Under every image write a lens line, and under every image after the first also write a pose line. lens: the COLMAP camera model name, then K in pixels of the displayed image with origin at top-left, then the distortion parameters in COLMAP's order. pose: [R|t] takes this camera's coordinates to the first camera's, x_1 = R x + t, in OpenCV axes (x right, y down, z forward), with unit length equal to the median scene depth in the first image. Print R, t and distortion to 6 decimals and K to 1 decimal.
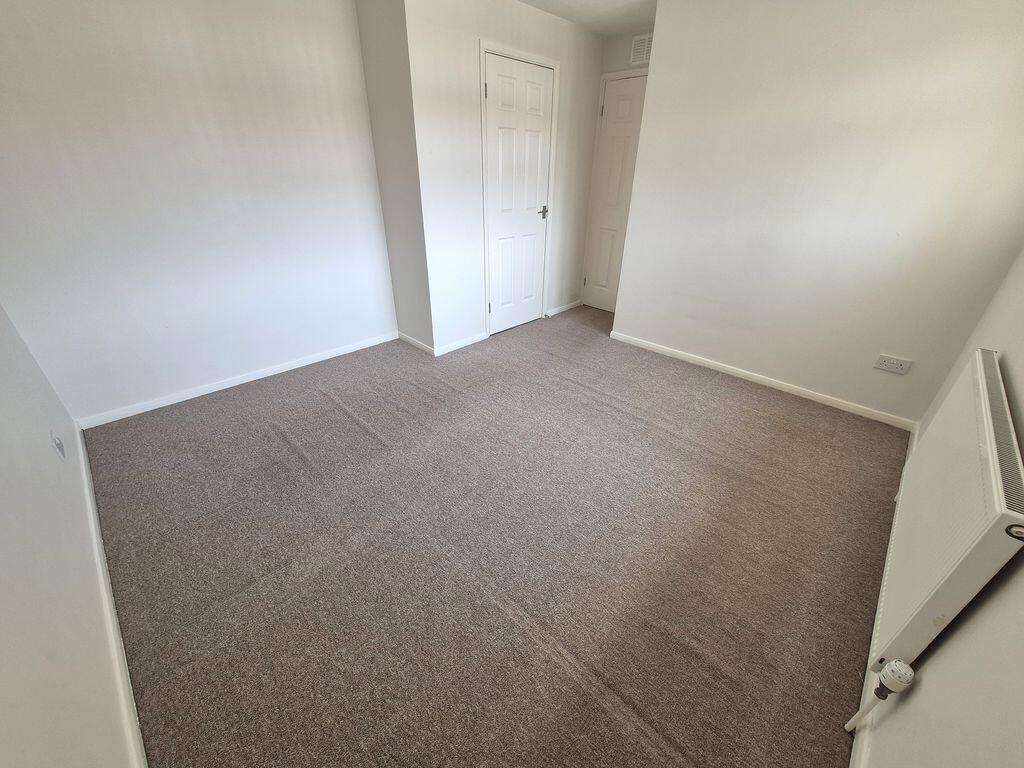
lens RADIAL K [[403.4, 0, 514.9], [0, 403.4, 383.5], [0, 0, 1]] dist [0.001370, 0.000071]
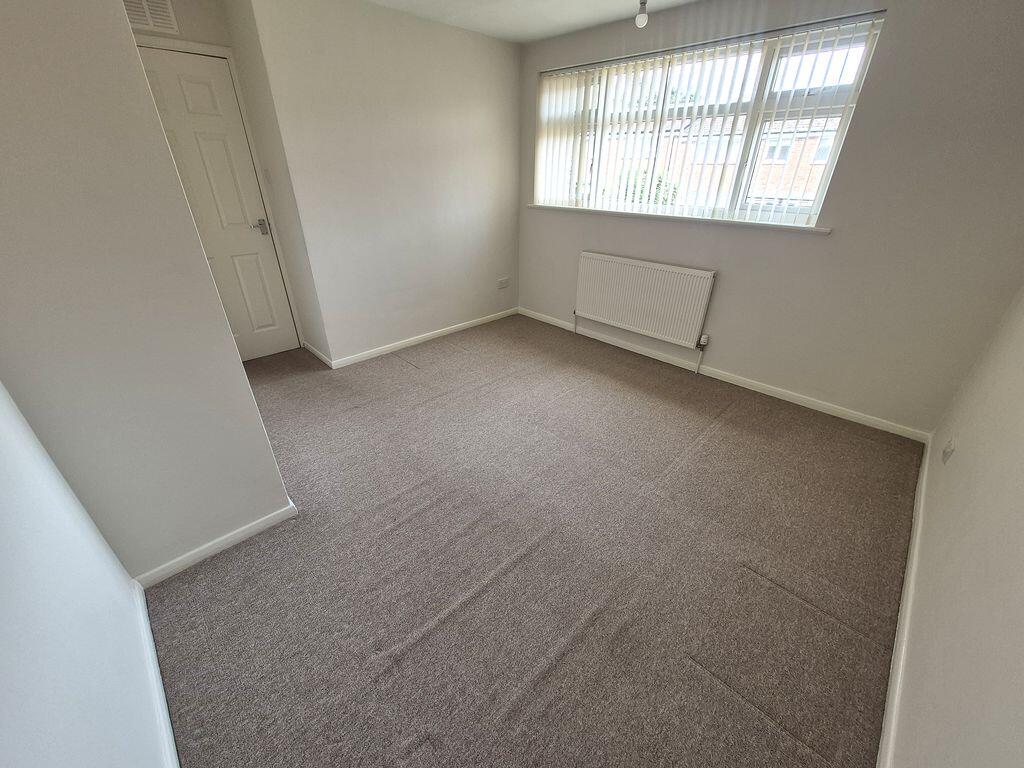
lens RADIAL K [[403.4, 0, 515.7], [0, 403.4, 386.7], [0, 0, 1]] dist [0.001370, 0.000071]
pose [[0.017689, -0.485542, 0.874034, -0.811809], [0.465289, 0.777744, 0.422634, -0.408343], [-0.884982, 0.399203, 0.239675, 0.692652]]
